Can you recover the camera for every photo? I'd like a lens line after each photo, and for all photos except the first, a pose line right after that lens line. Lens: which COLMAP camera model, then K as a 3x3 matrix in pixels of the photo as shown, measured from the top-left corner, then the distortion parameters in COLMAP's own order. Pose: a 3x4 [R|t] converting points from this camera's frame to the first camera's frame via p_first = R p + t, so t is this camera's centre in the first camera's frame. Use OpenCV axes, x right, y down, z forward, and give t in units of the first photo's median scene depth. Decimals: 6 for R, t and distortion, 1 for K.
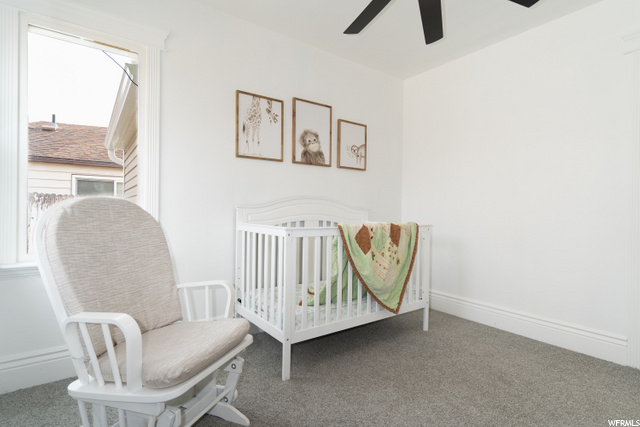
lens RADIAL K [[315.8, 0, 320.0], [0, 315.8, 213.5], [0, 0, 1]] dist [-0.003380, -0.000165]
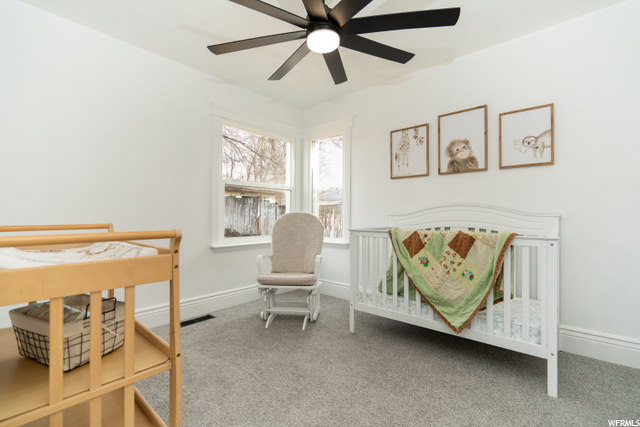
lens RADIAL K [[290.2, 0, 322.4], [0, 290.2, 213.8], [0, 0, 1]] dist [-0.002379, -0.000389]
pose [[0.229568, -0.016471, -0.973153, 0.825606], [-0.010289, 0.999760, -0.019348, 0.001102], [0.973238, 0.014455, 0.229344, 0.378687]]
